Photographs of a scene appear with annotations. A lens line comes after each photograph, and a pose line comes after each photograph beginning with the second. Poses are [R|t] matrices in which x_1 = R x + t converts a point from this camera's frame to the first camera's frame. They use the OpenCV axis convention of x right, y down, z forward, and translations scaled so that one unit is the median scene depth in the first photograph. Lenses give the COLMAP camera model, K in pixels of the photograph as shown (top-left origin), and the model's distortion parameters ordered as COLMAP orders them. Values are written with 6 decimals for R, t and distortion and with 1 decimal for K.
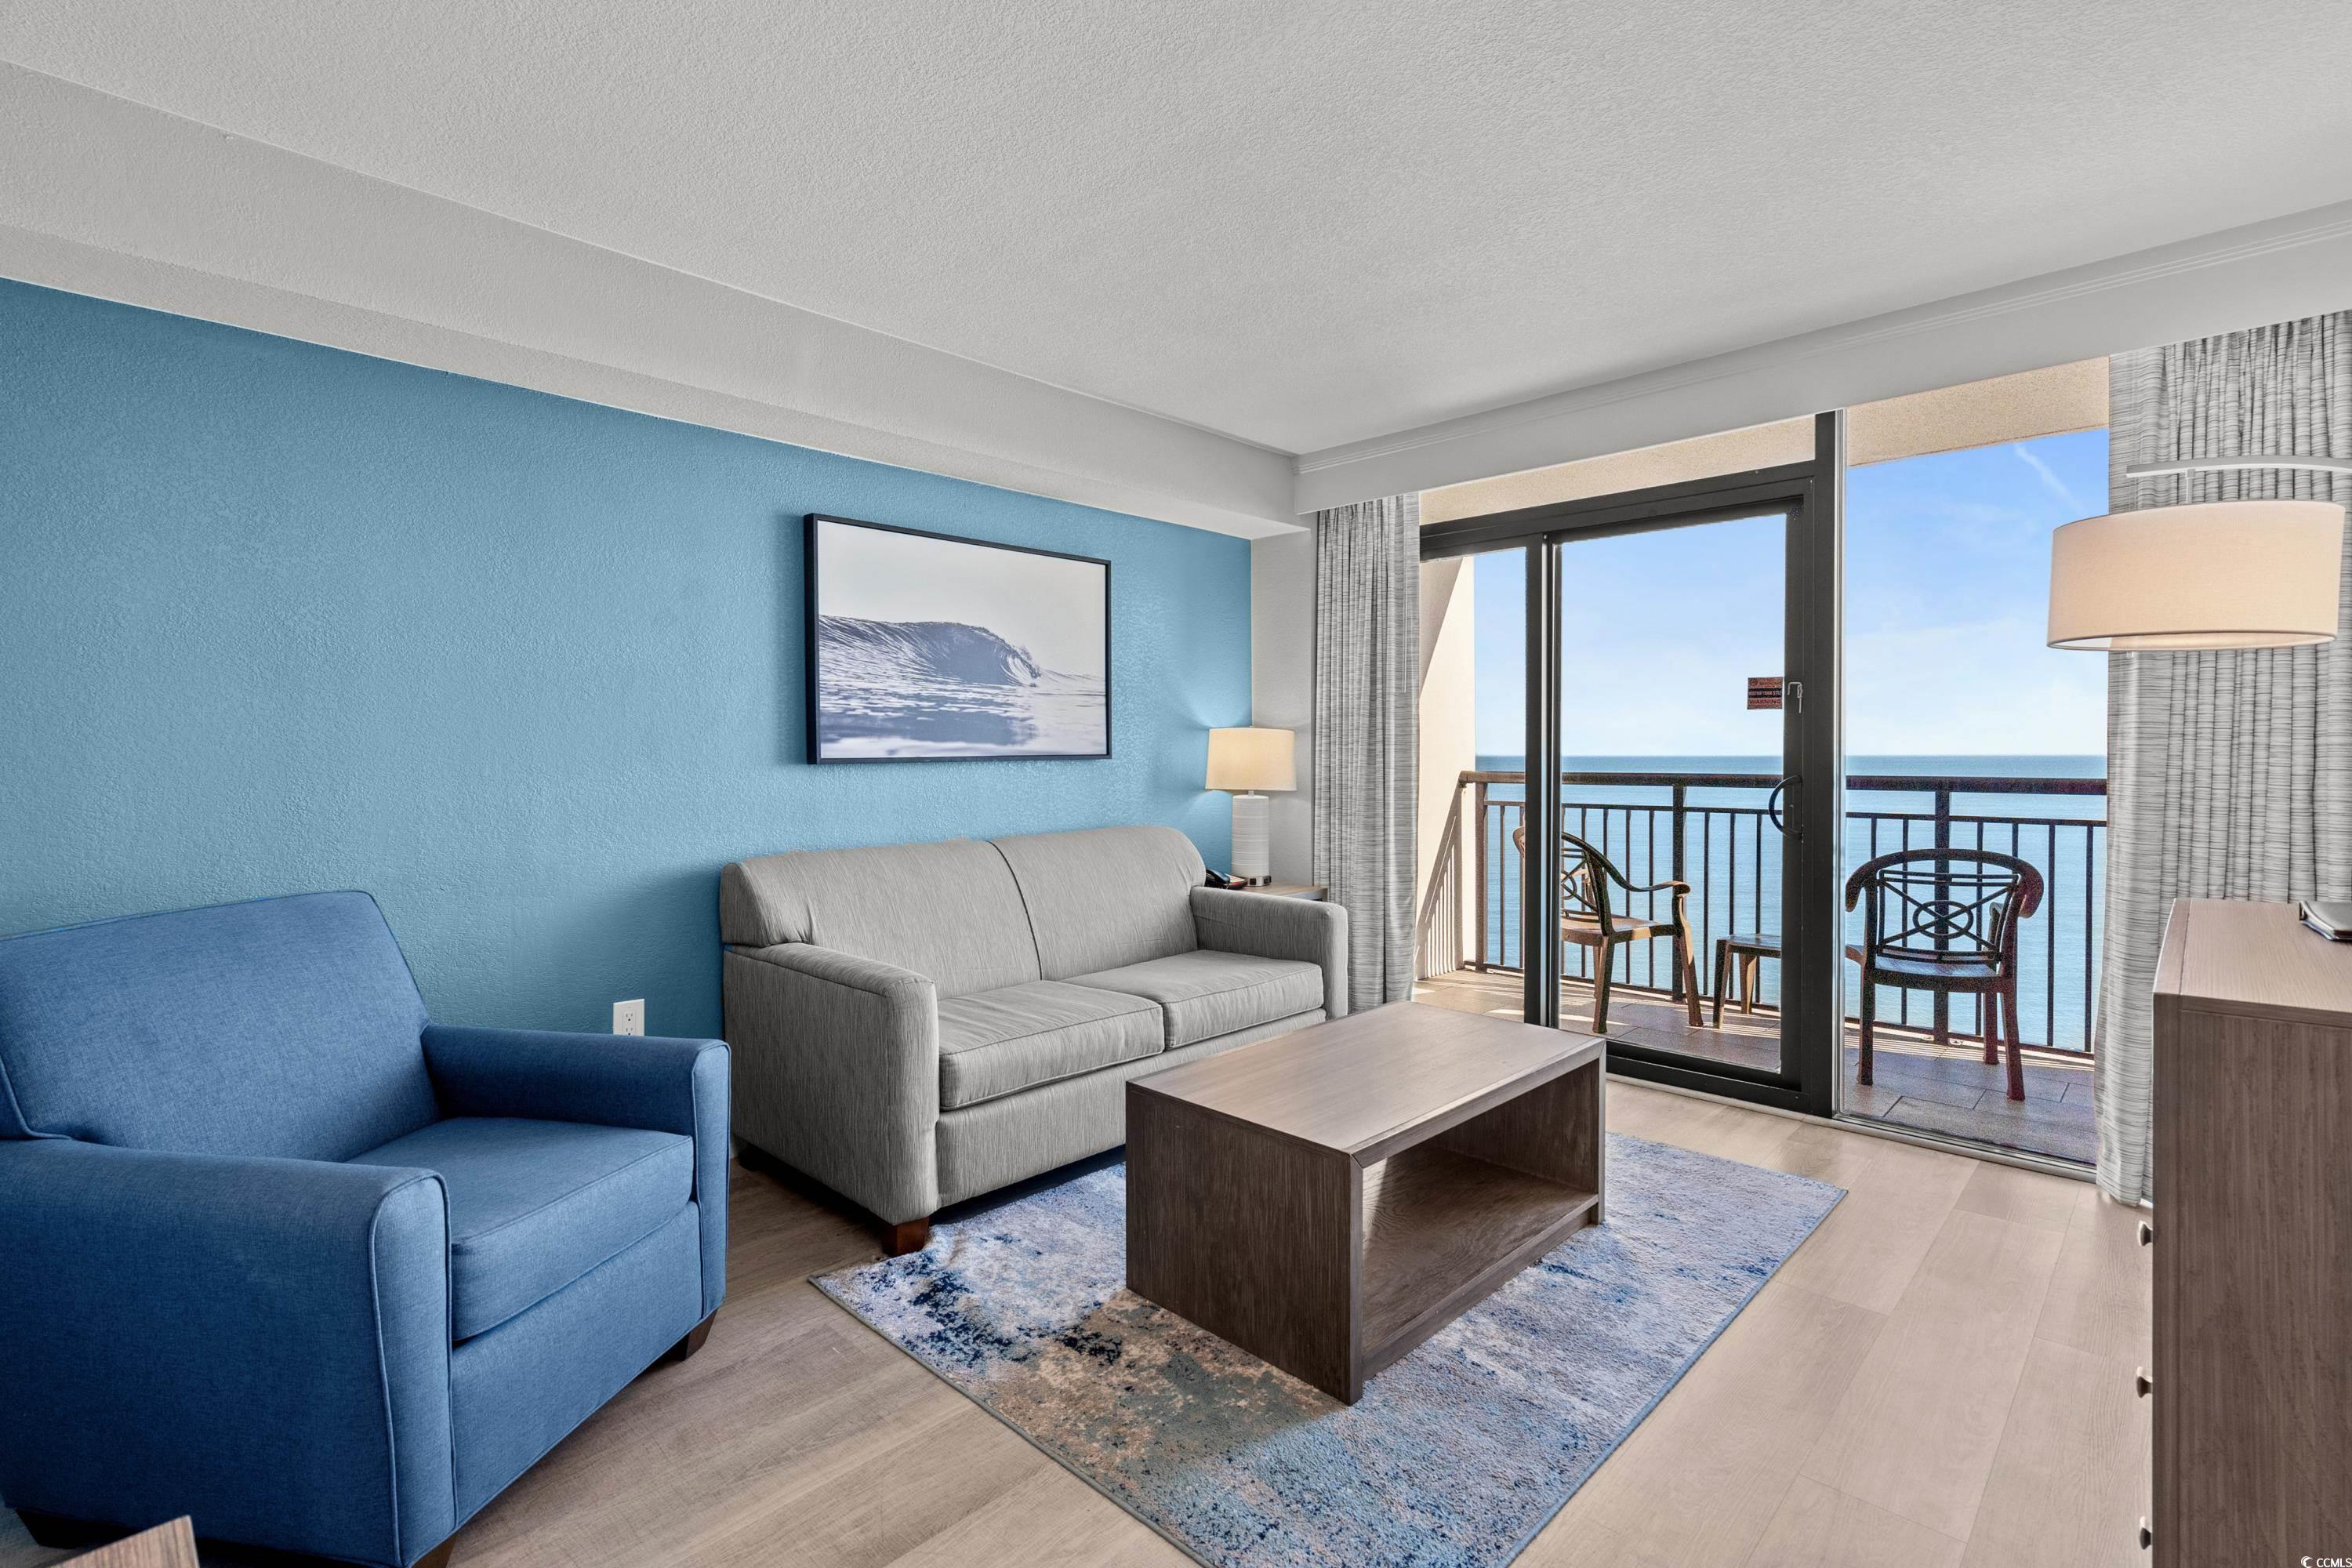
lens RADIAL K [[1077.8, 0, 1174.2], [0, 1077.8, 774.5], [0, 0, 1]] dist [-0.000818, 0.001254]
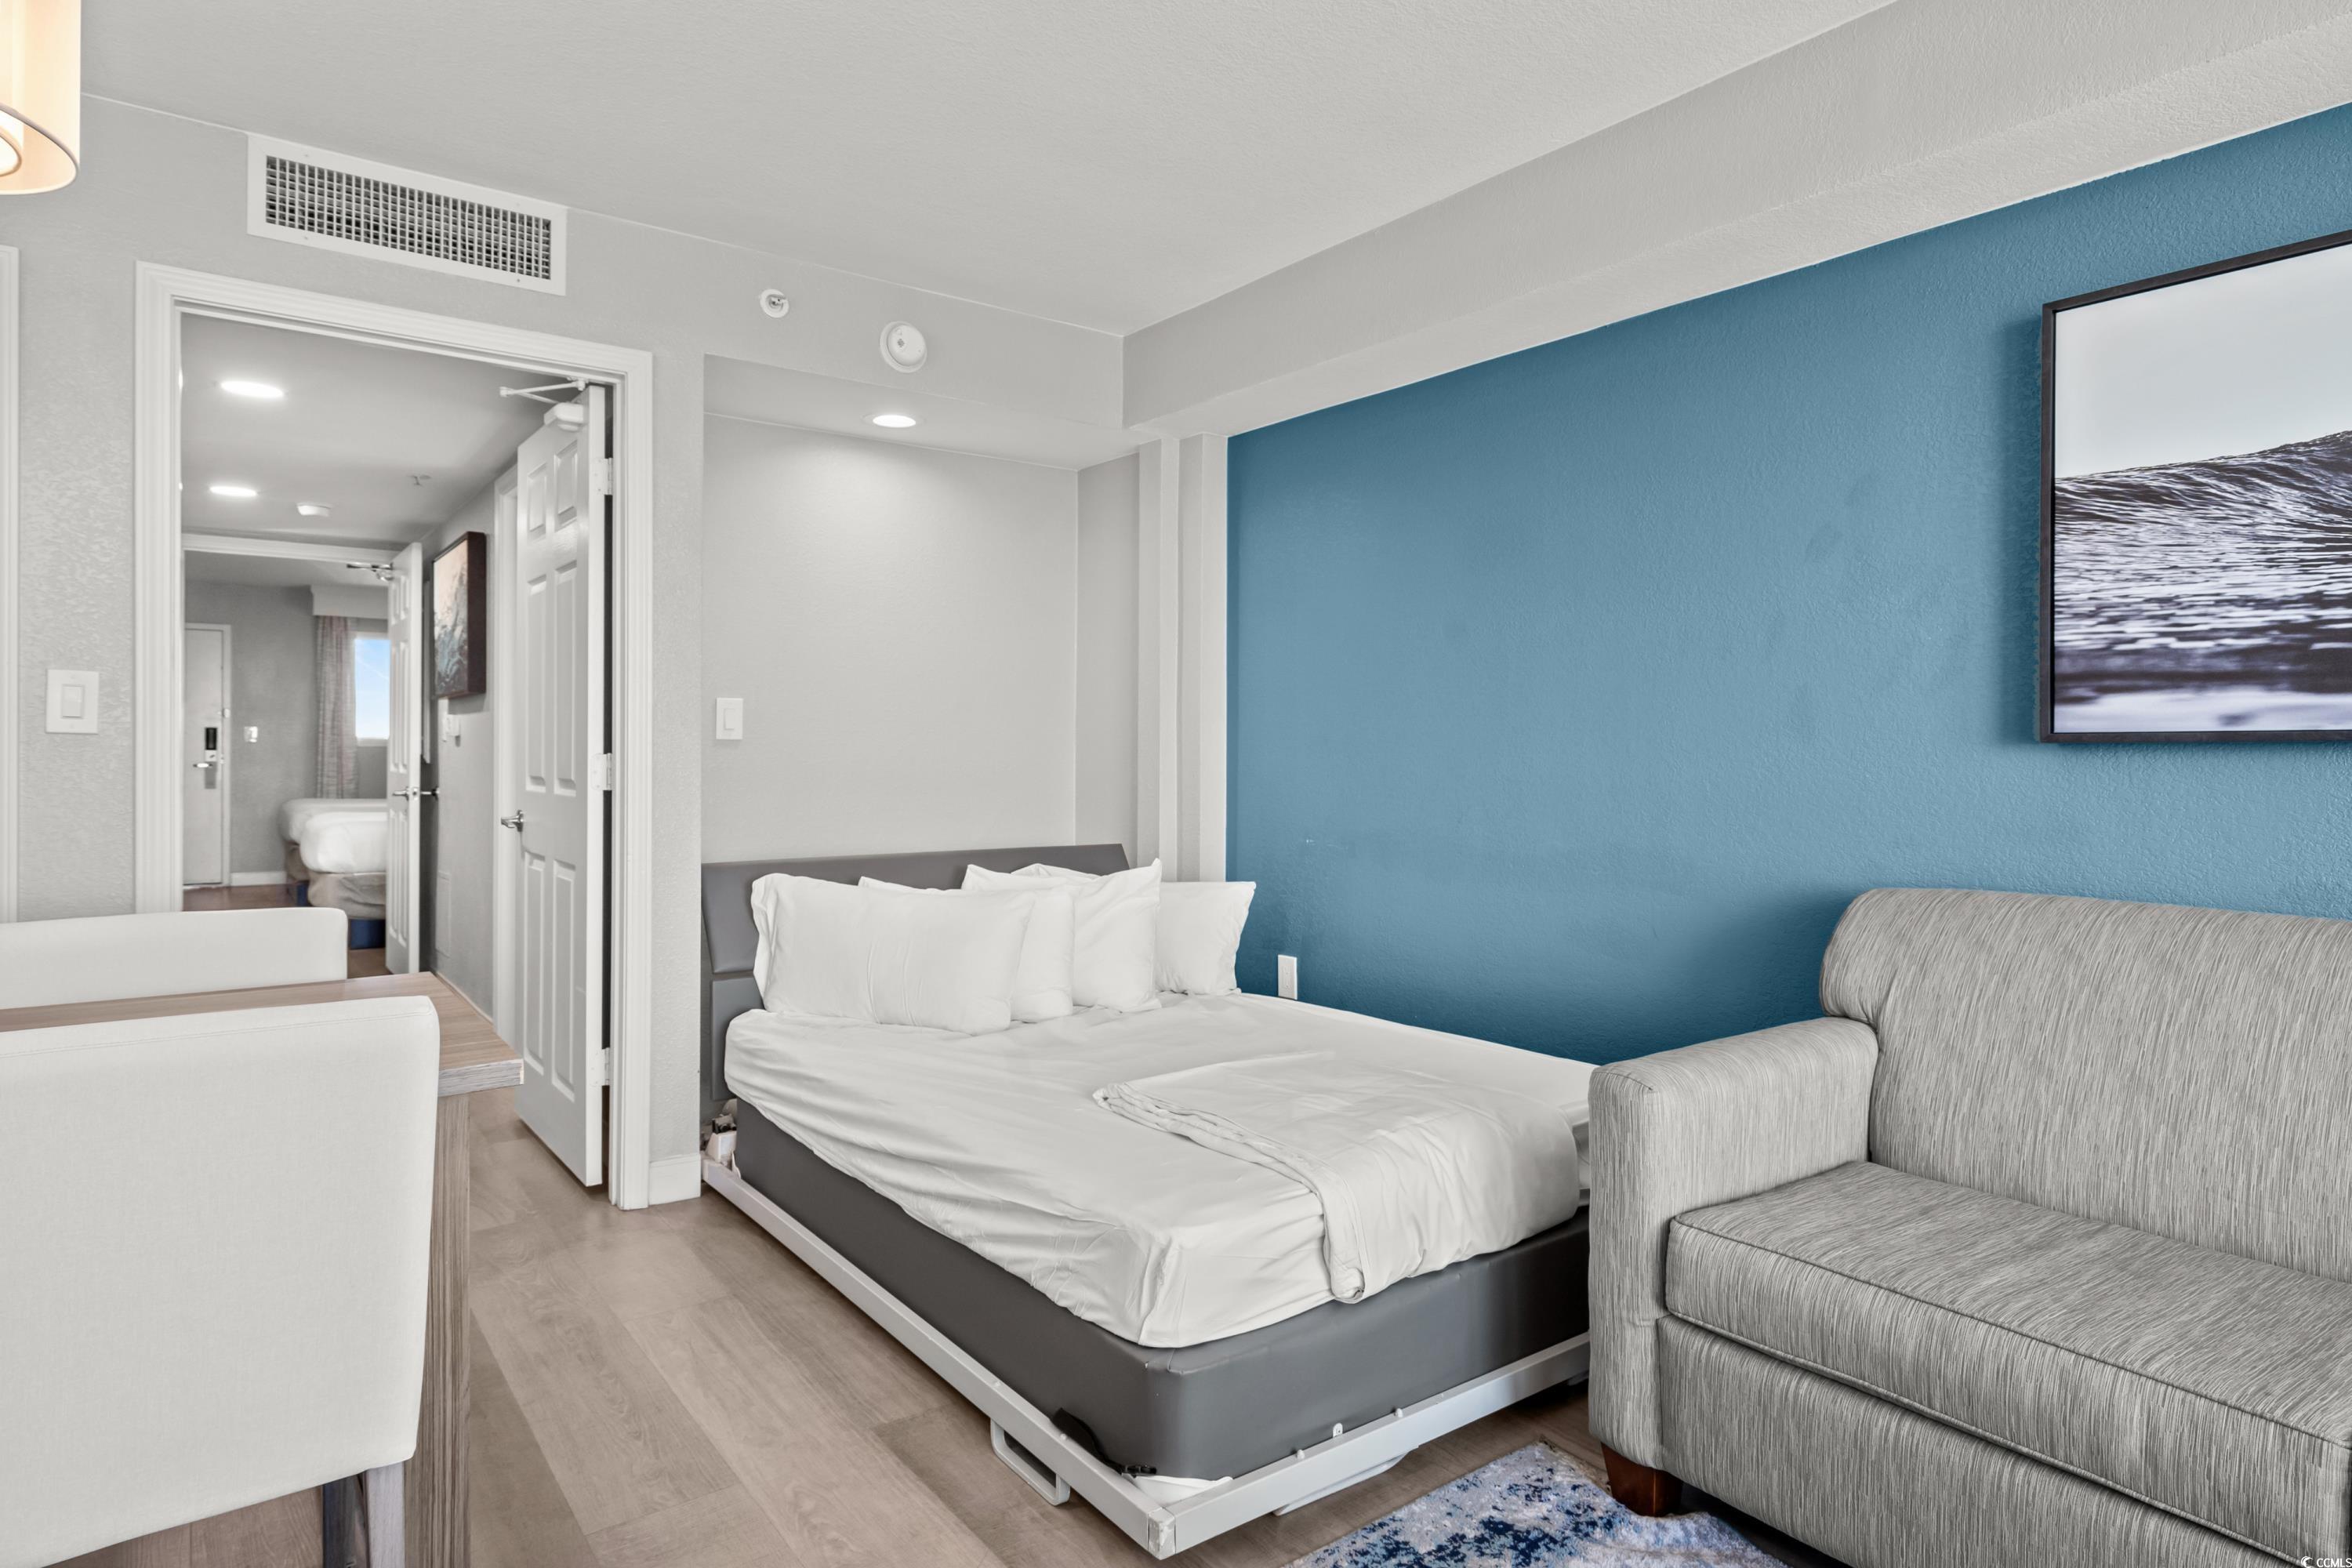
lens RADIAL K [[1306.5, 0, 1181.8], [0, 1306.5, 760.7], [0, 0, 1]] dist [-0.007034, 0.000994]
pose [[-0.153128, 0.009840, -0.988157, 0.401030], [-0.028656, 0.999486, 0.014393, 0.003309], [0.987791, 0.030520, -0.152768, 0.622514]]
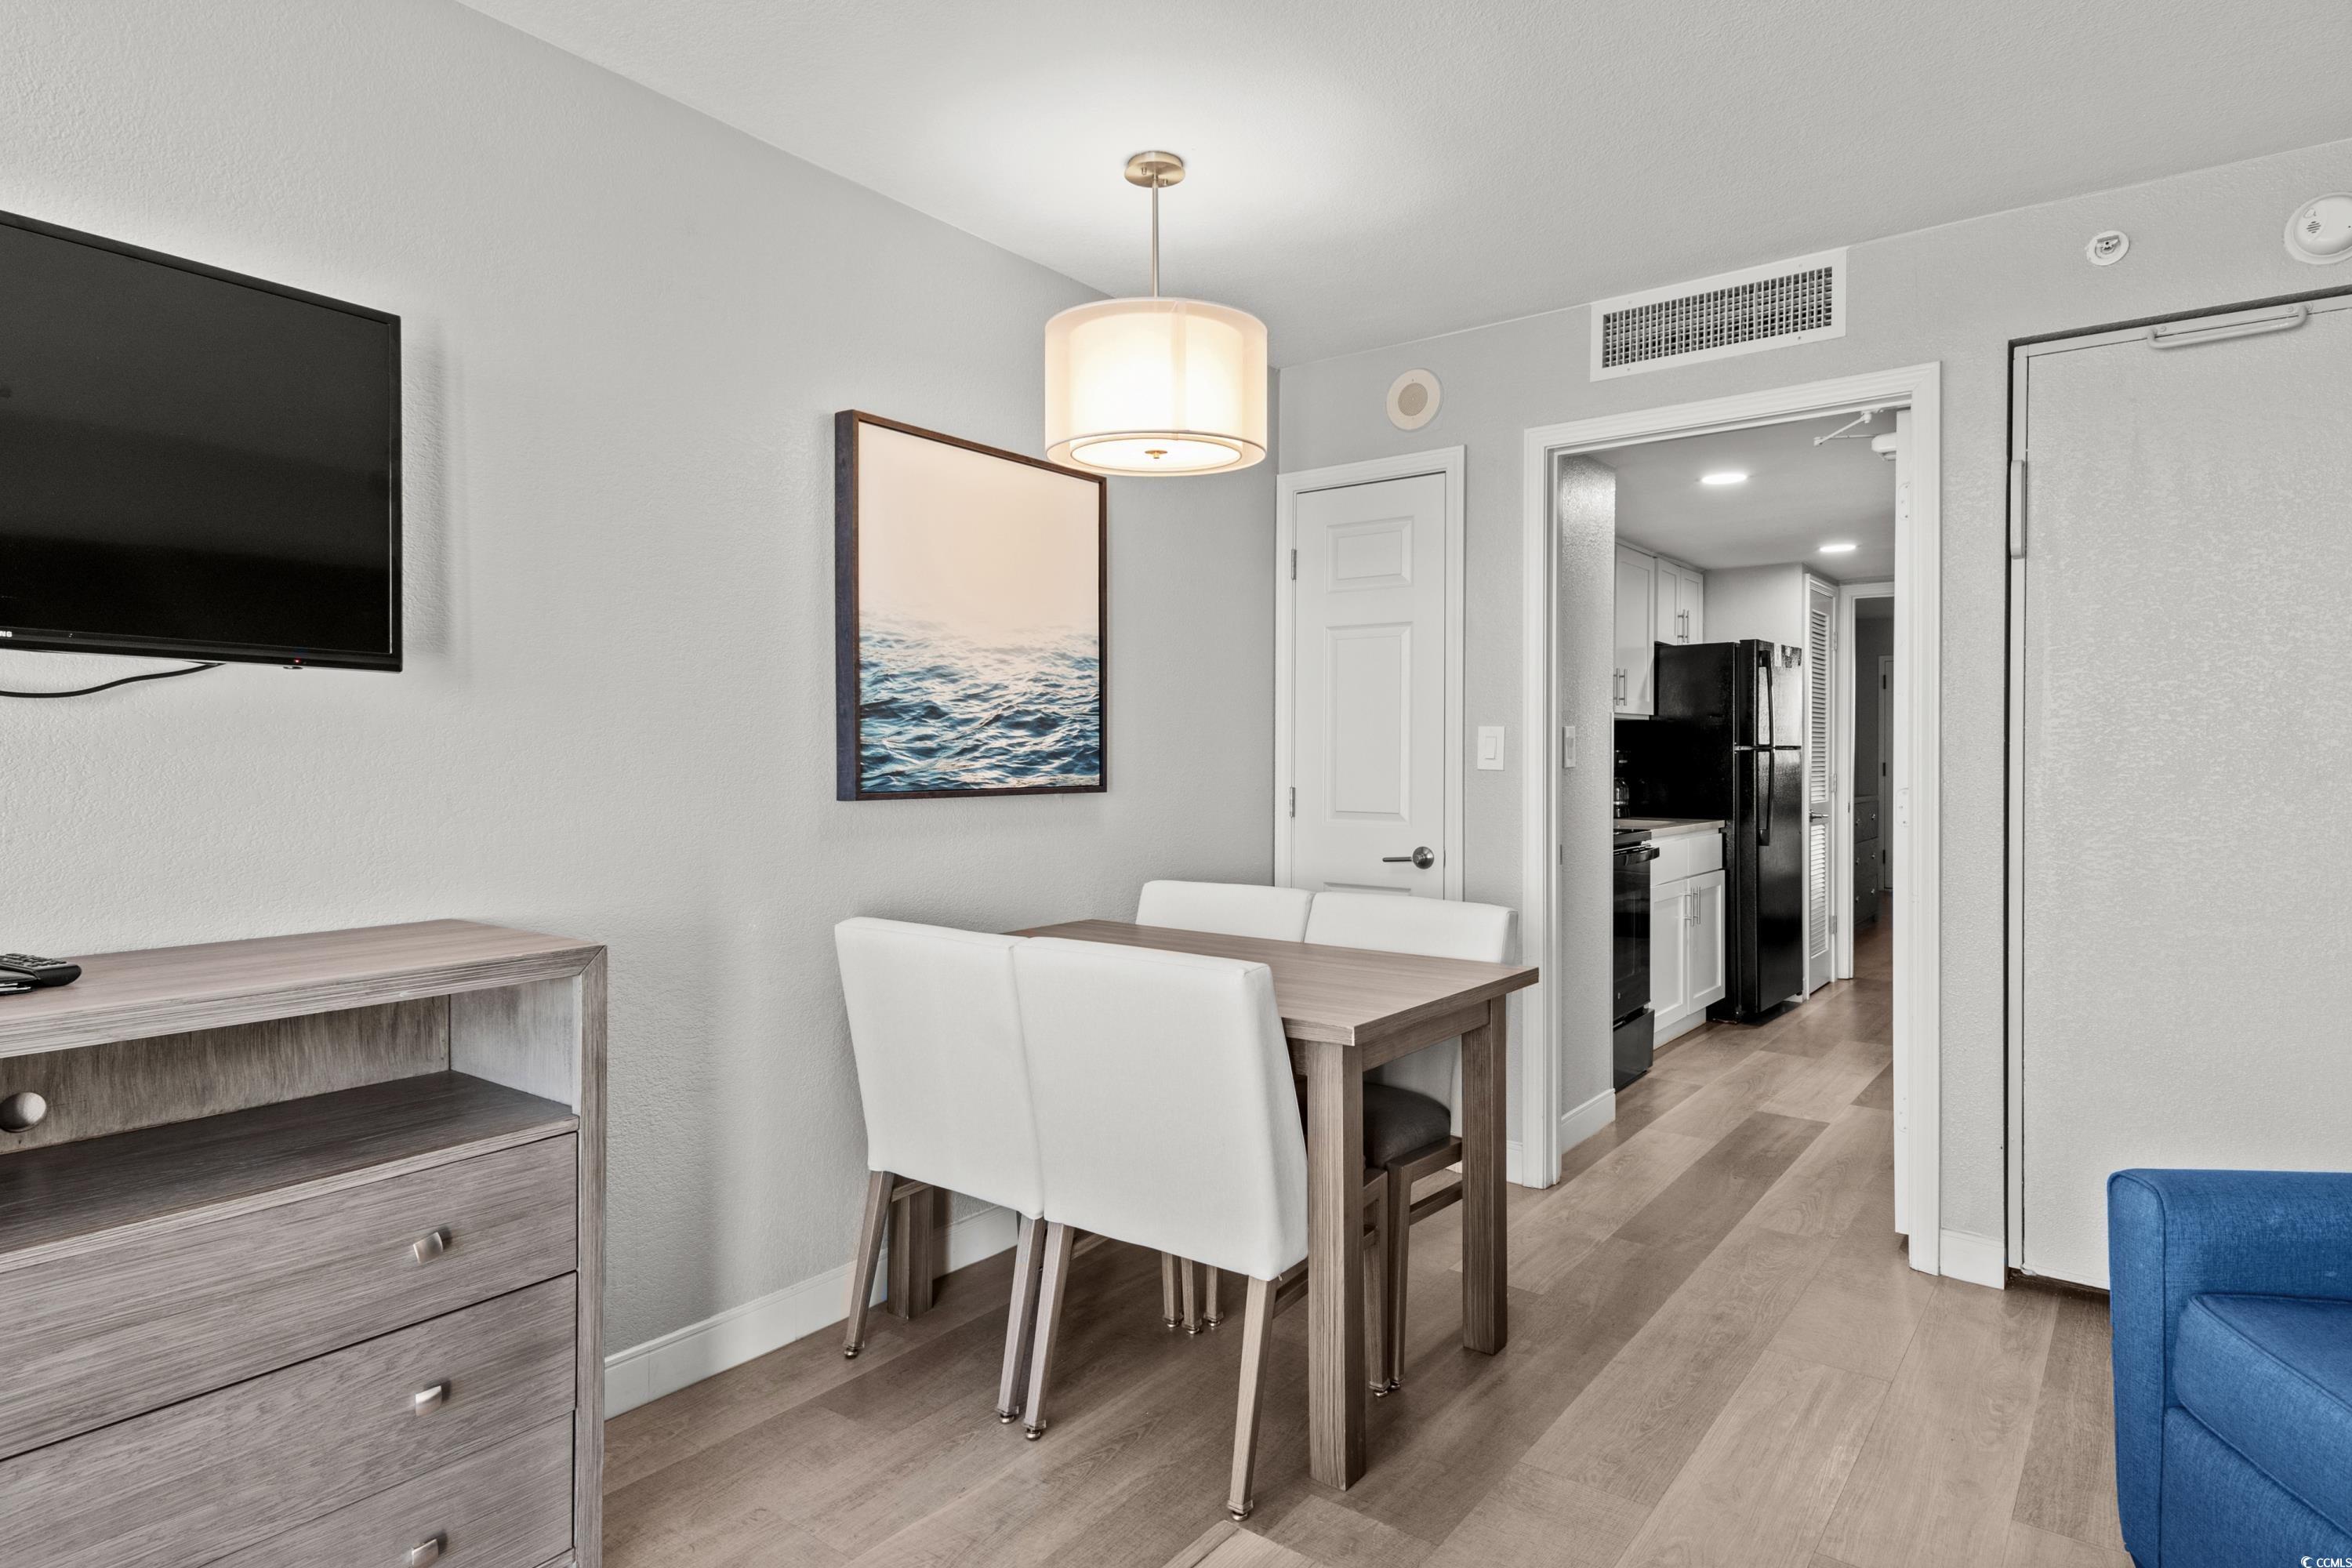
lens RADIAL K [[1306.5, 0, 1146.3], [0, 1306.5, 742.7], [0, 0, 1]] dist [-0.007034, 0.000994]
pose [[-0.995216, 0.001588, -0.097681, 0.146333], [0.000399, 0.999926, 0.012195, -0.019311], [0.097694, 0.012097, -0.995143, 0.920956]]
